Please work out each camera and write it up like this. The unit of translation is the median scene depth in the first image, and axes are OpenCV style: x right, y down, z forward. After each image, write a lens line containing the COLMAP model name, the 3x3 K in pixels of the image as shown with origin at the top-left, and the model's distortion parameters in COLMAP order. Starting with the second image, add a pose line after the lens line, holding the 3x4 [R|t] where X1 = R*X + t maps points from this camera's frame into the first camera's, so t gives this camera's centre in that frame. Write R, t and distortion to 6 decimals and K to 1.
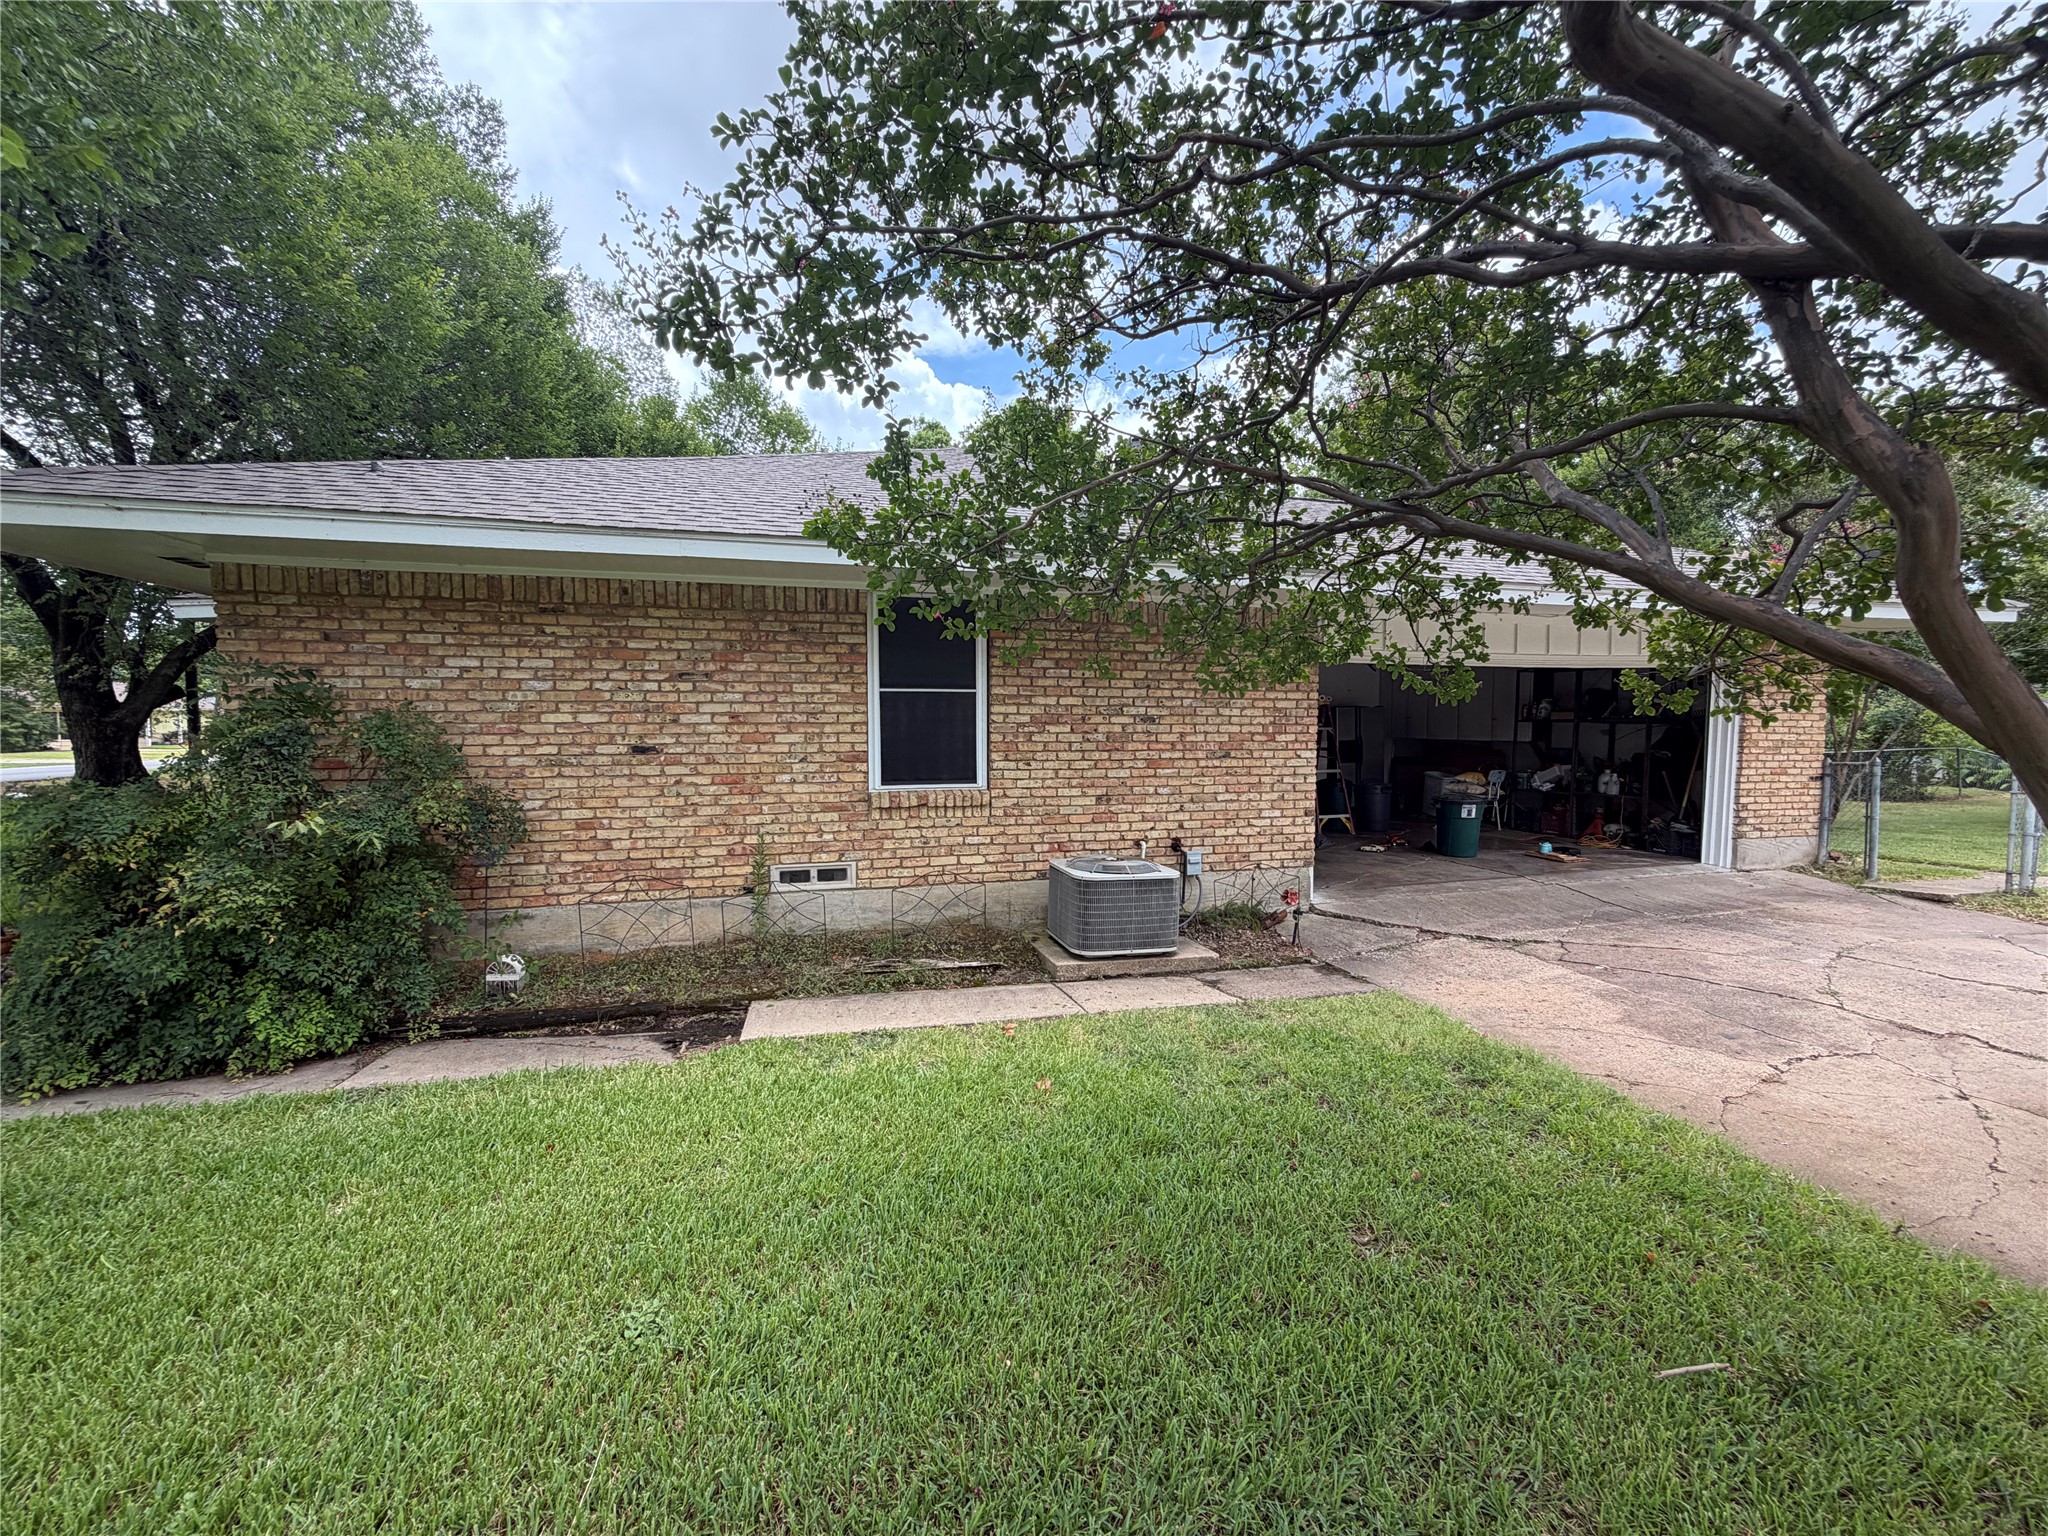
lens RADIAL K [[814.3, 0, 1024.5], [0, 814.3, 768.2], [0, 0, 1]] dist [0.001511, -0.000065]
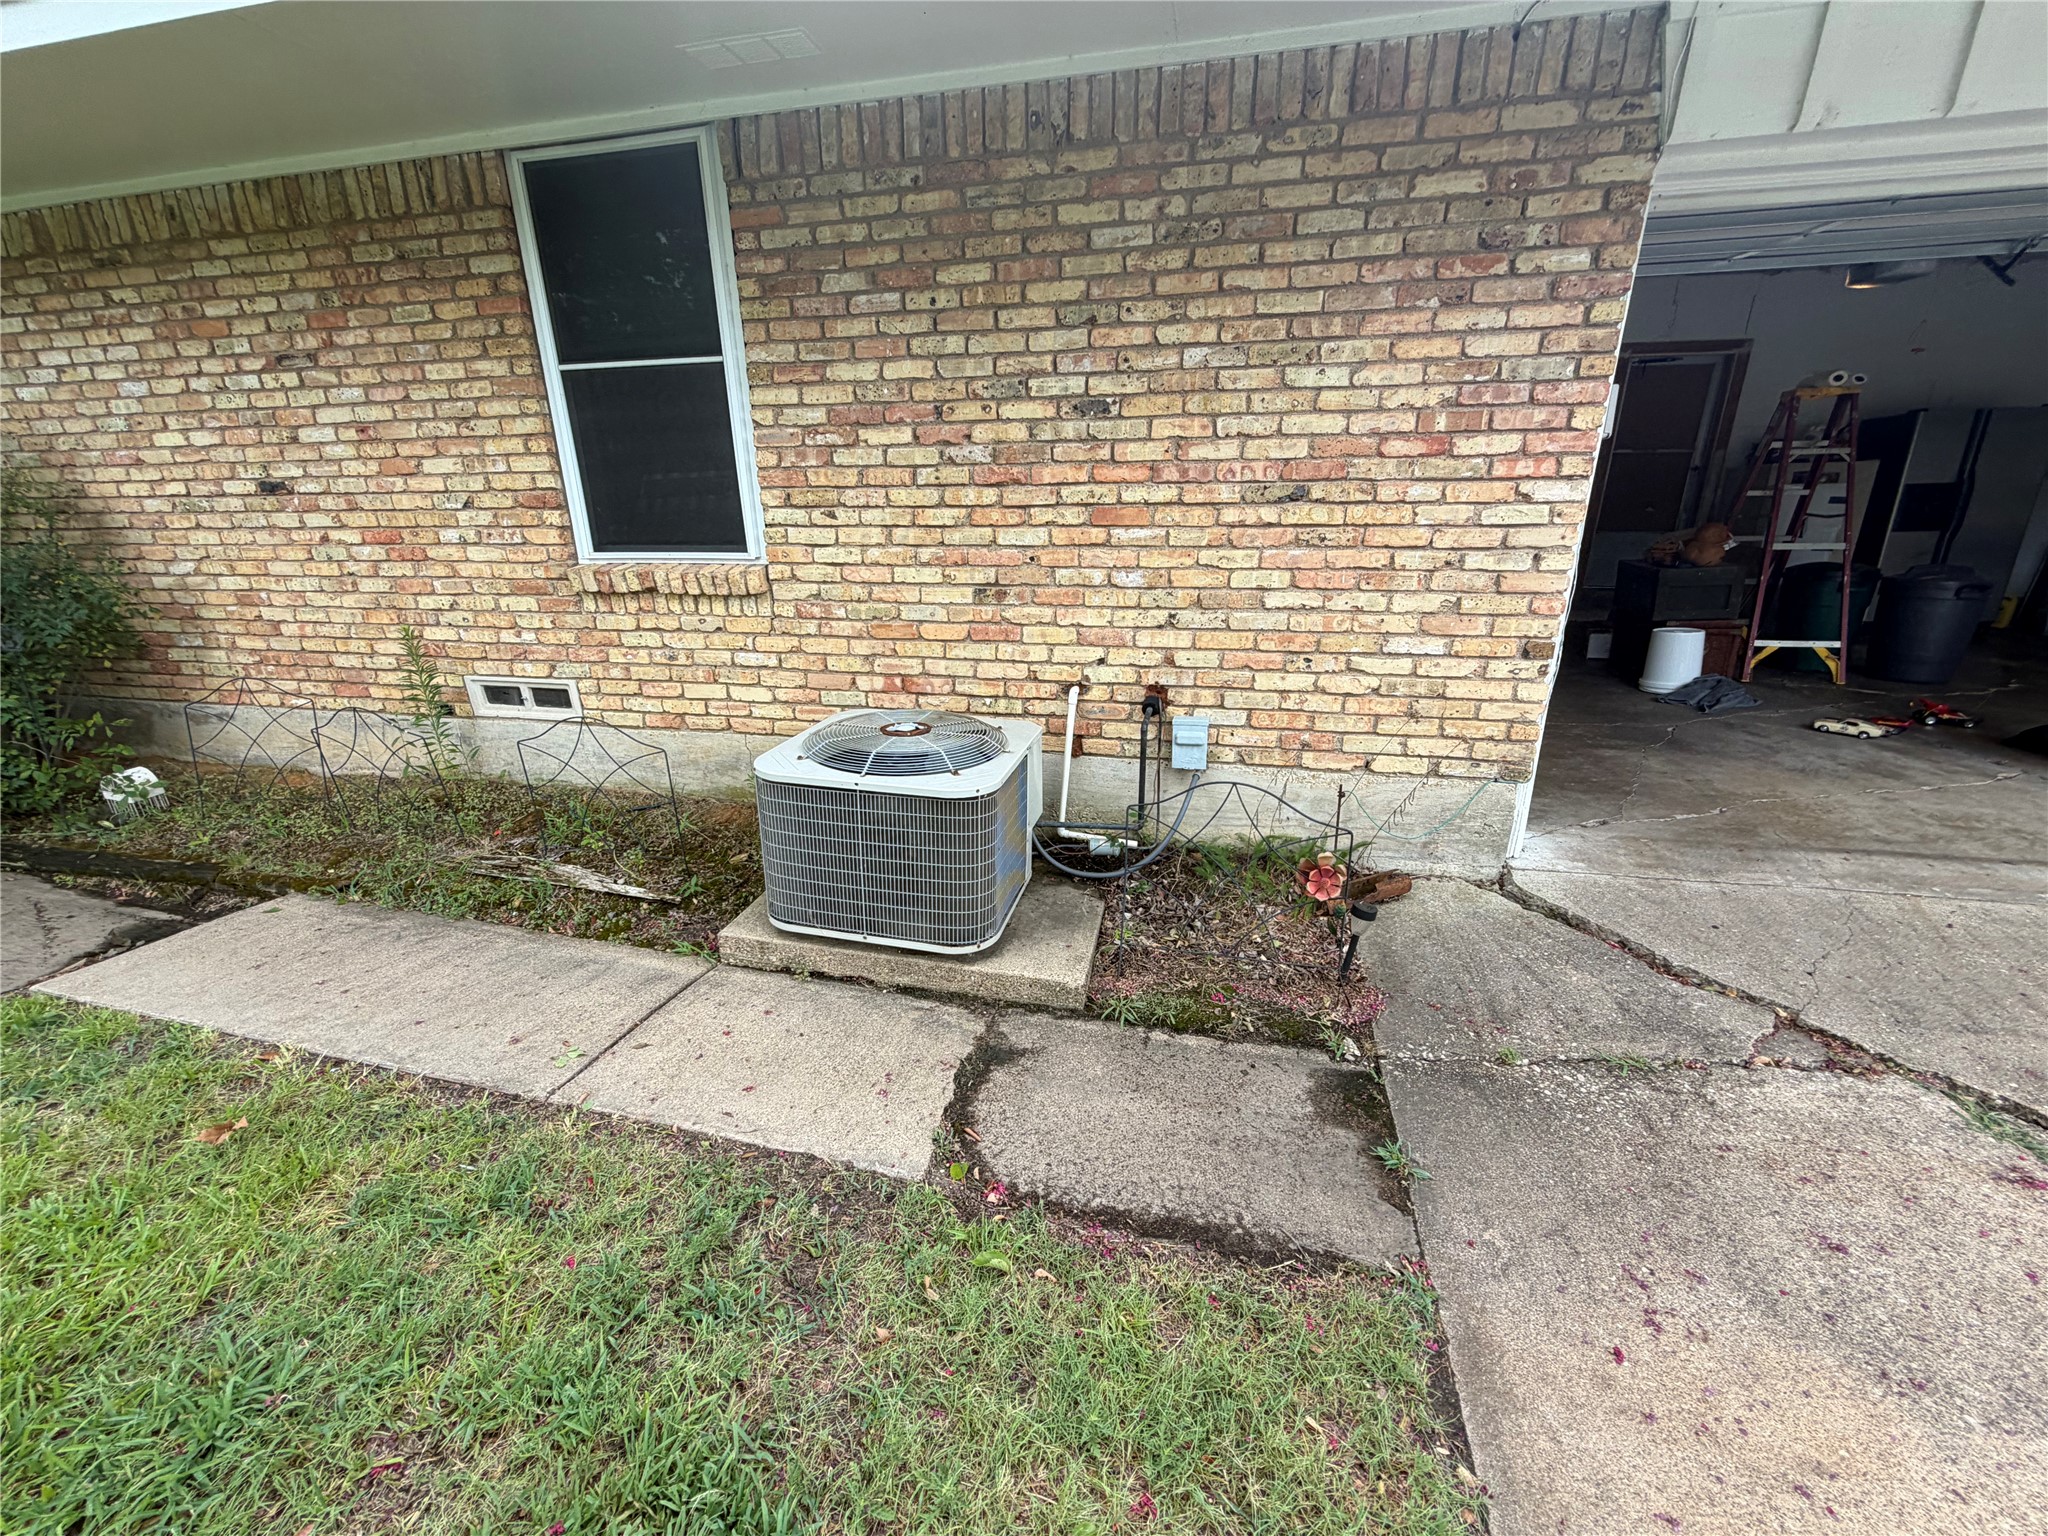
lens RADIAL K [[814.3, 0, 1022.6], [0, 814.3, 769.9], [0, 0, 1]] dist [0.001511, -0.000065]
pose [[0.876106, 0.144551, -0.459939, 0.364559], [-0.013388, 0.960921, 0.276499, 0.006000], [0.481933, -0.236085, 0.843804, 0.610462]]
